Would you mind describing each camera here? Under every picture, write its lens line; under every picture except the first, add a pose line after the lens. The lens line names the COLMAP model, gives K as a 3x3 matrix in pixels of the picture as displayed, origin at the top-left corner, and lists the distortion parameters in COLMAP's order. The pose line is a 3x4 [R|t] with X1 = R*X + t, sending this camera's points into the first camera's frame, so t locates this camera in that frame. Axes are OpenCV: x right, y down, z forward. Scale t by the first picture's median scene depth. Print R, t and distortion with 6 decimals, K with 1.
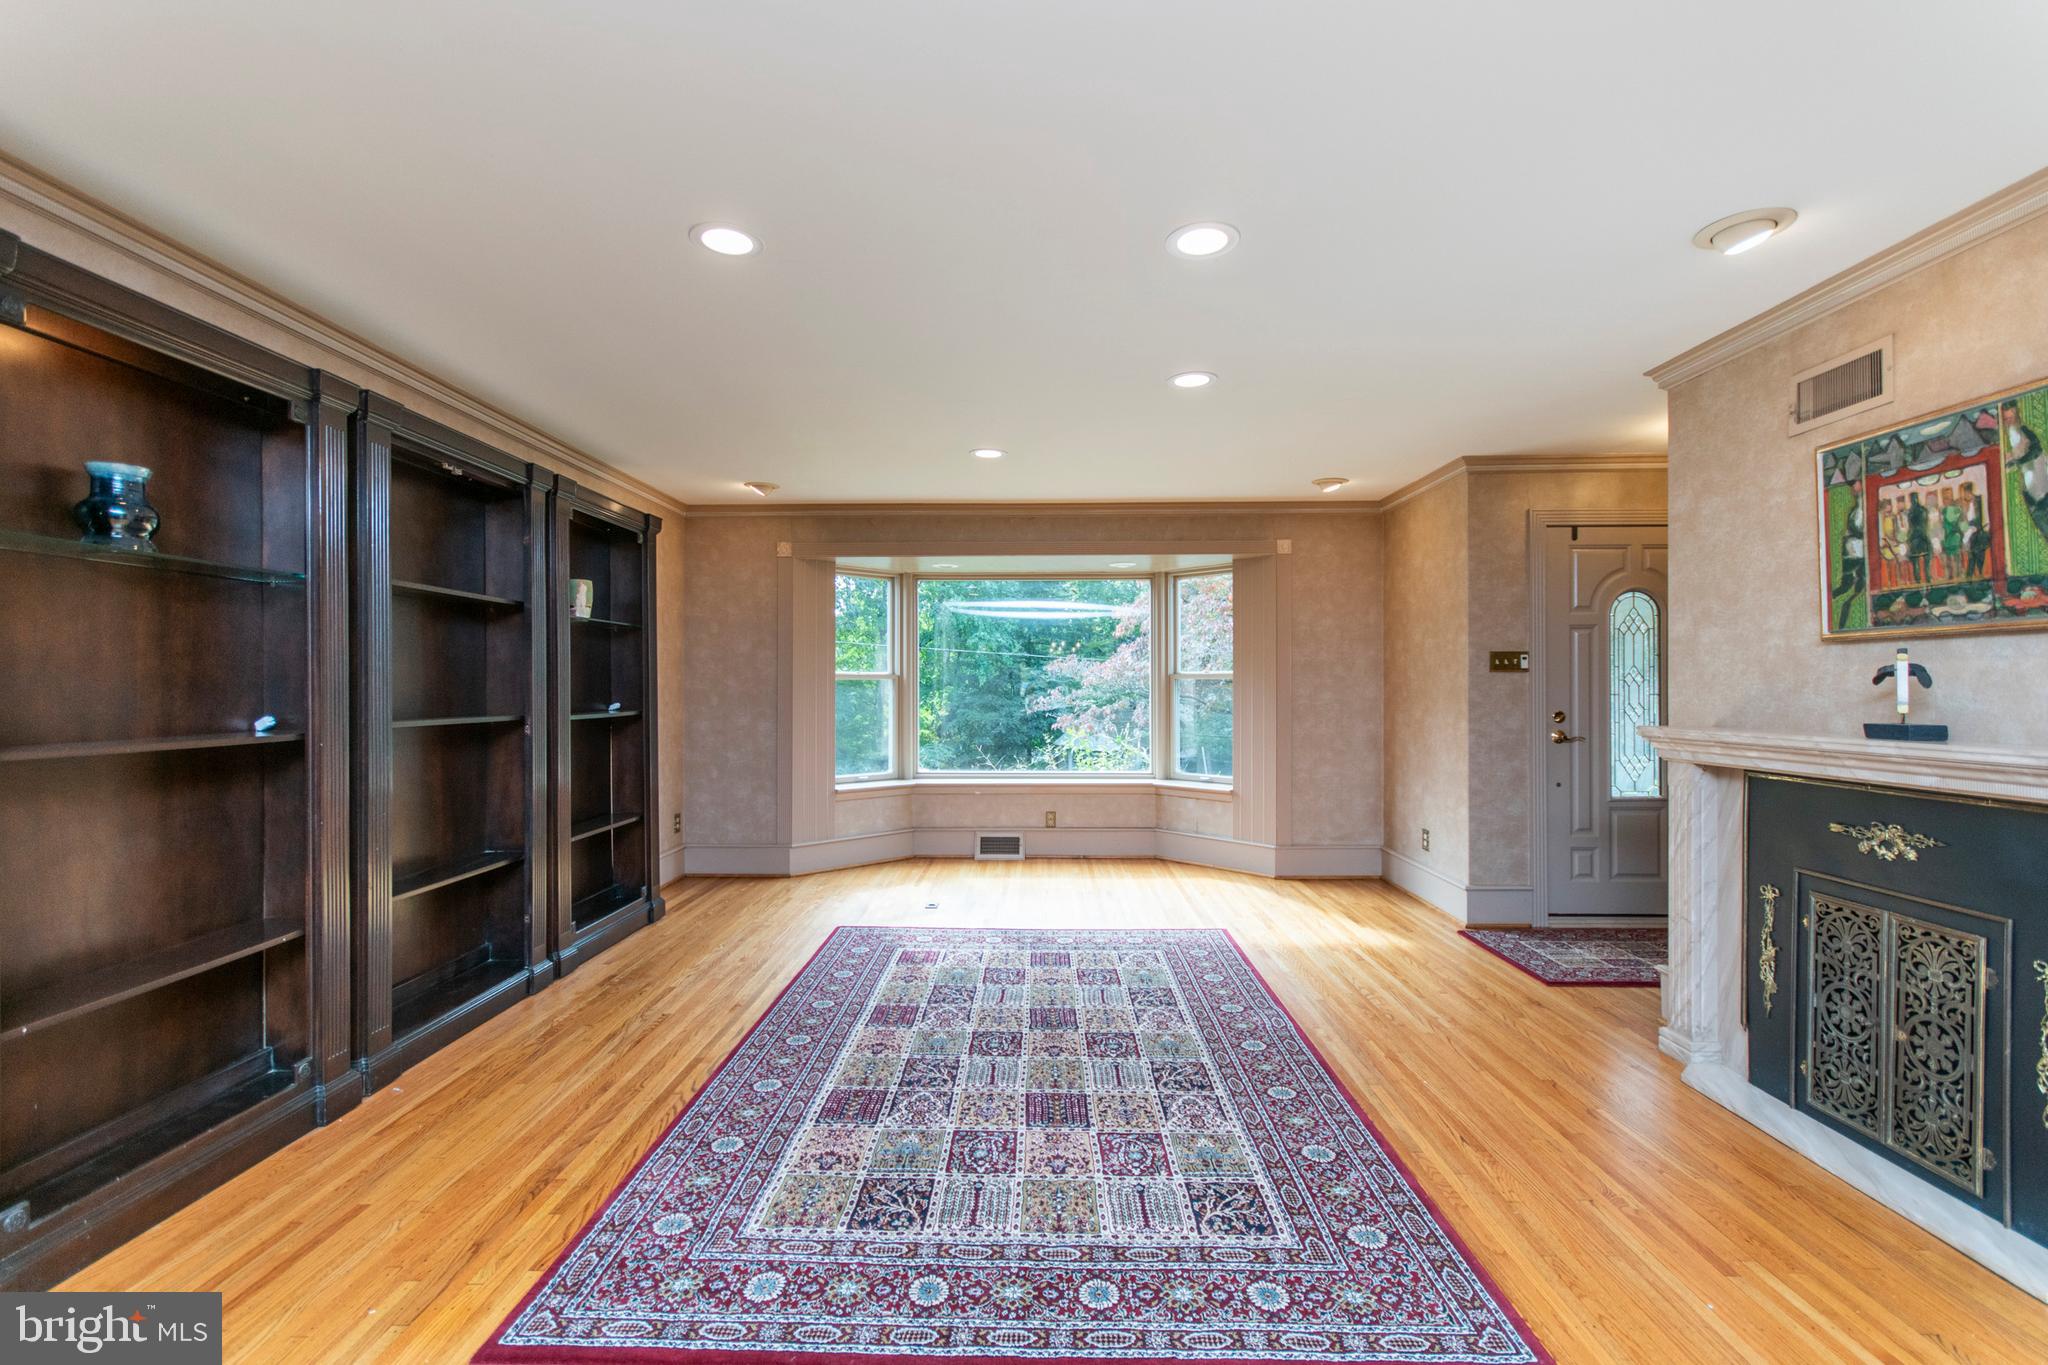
lens RADIAL K [[904.1, 0, 1014.2], [0, 904.1, 689.7], [0, 0, 1]] dist [0.003169, -0.000917]
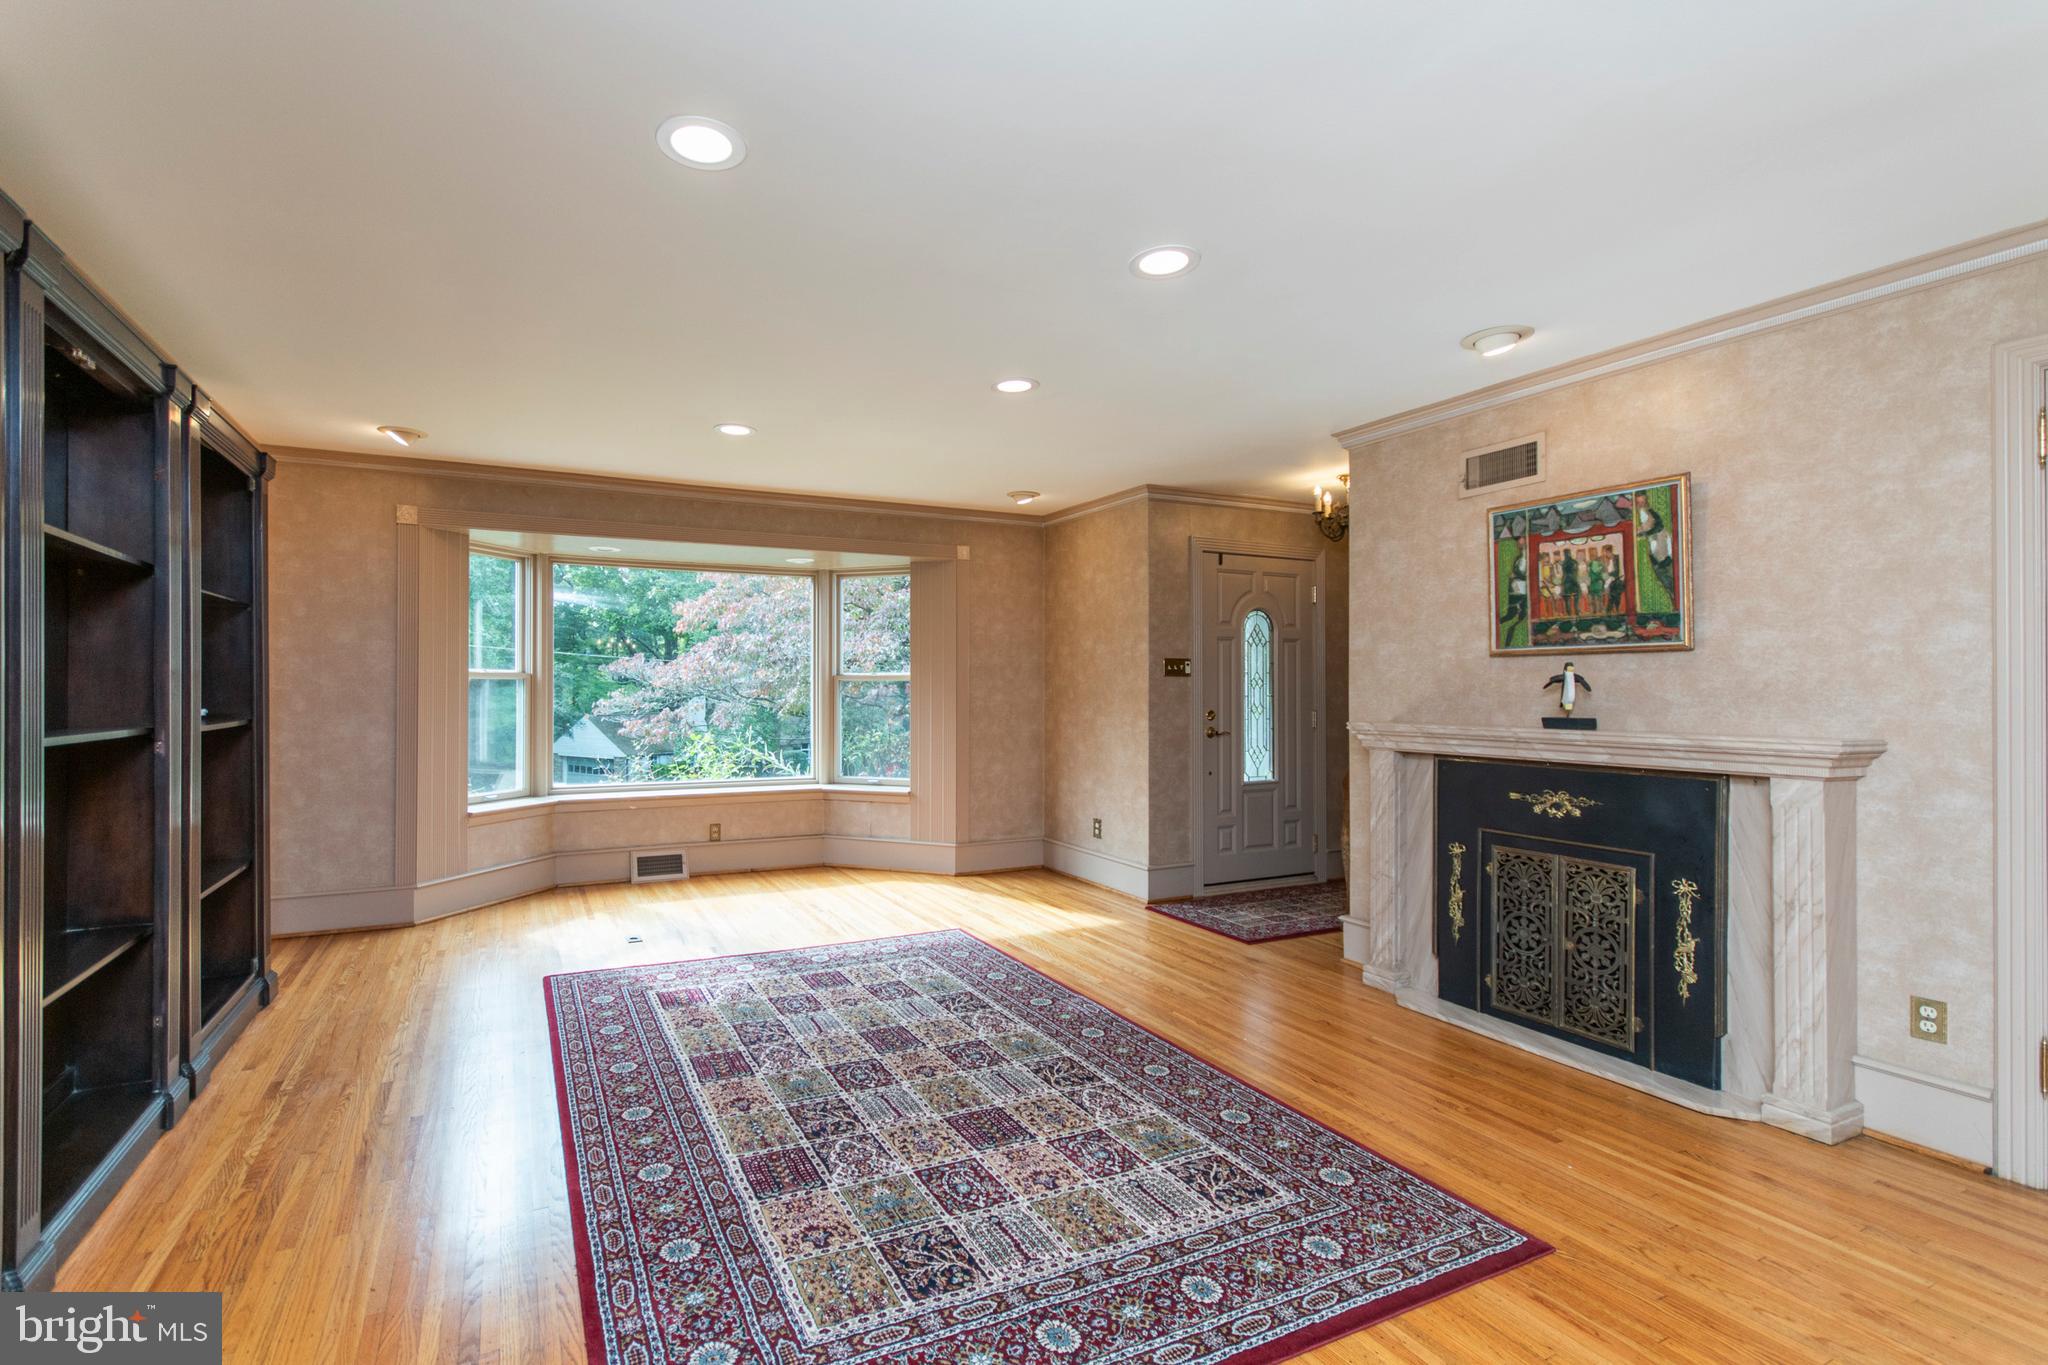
lens RADIAL K [[933.0, 0, 929.5], [0, 933.0, 687.3], [0, 0, 1]] dist [0.003336, 0.000985]
pose [[0.899203, 0.003482, 0.437518, -0.346380], [-0.001669, 0.999988, -0.004528, -0.000002], [-0.437528, 0.003341, 0.899198, 0.103253]]
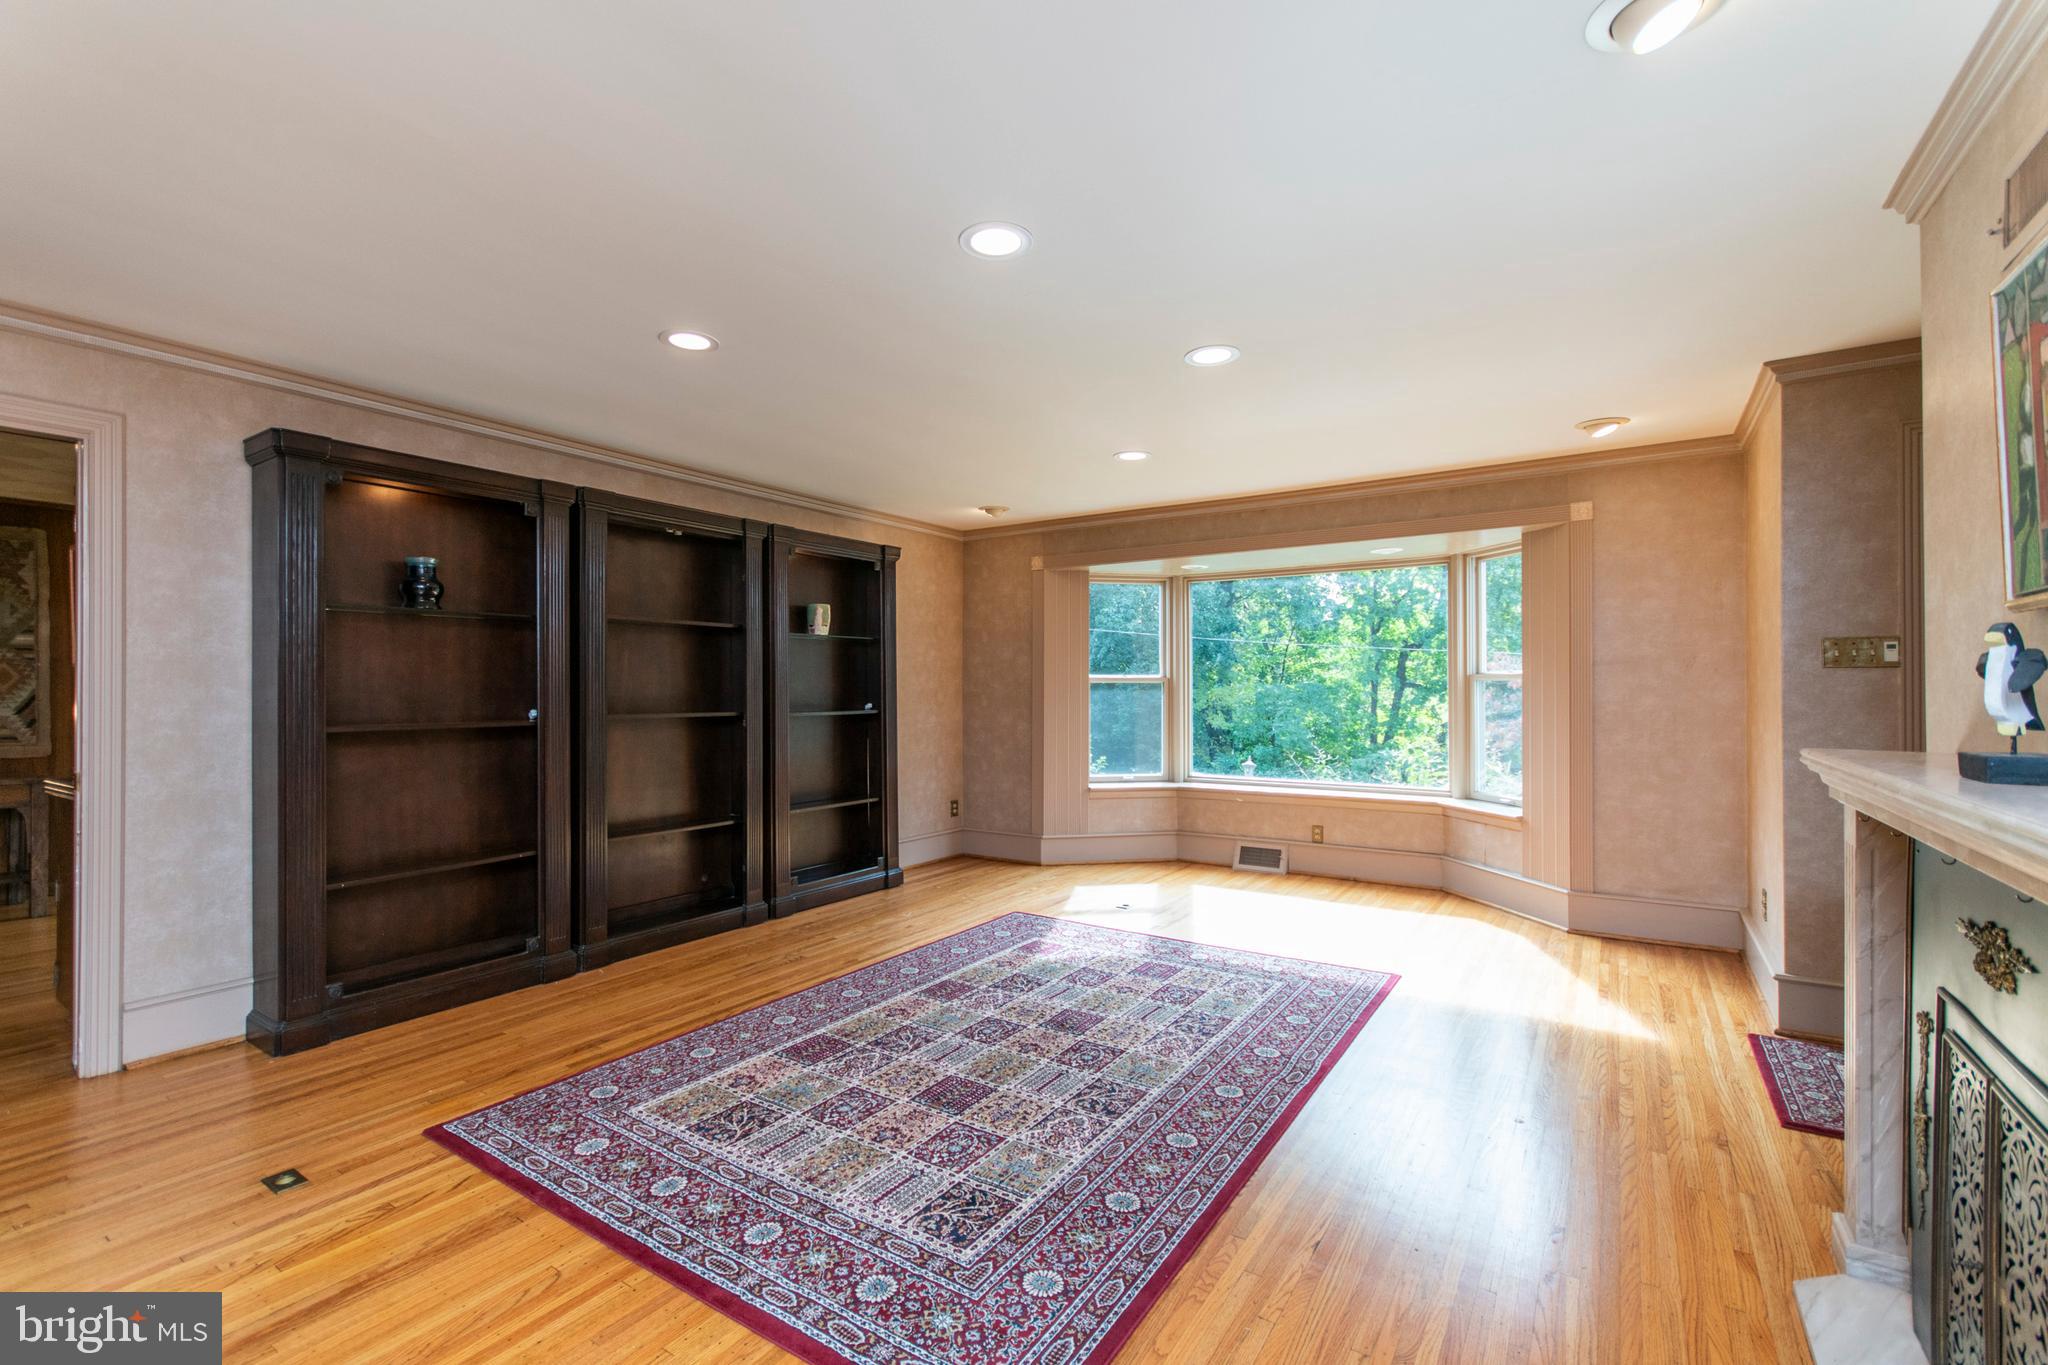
lens RADIAL K [[898.7, 0, 1004.9], [0, 898.7, 688.5], [0, 0, 1]] dist [0.001305, 0.000503]
pose [[0.841962, -0.001295, -0.539536, 0.512545], [-0.000701, 0.999994, -0.003495, -0.001521], [0.539537, 0.003322, 0.841956, 0.120228]]
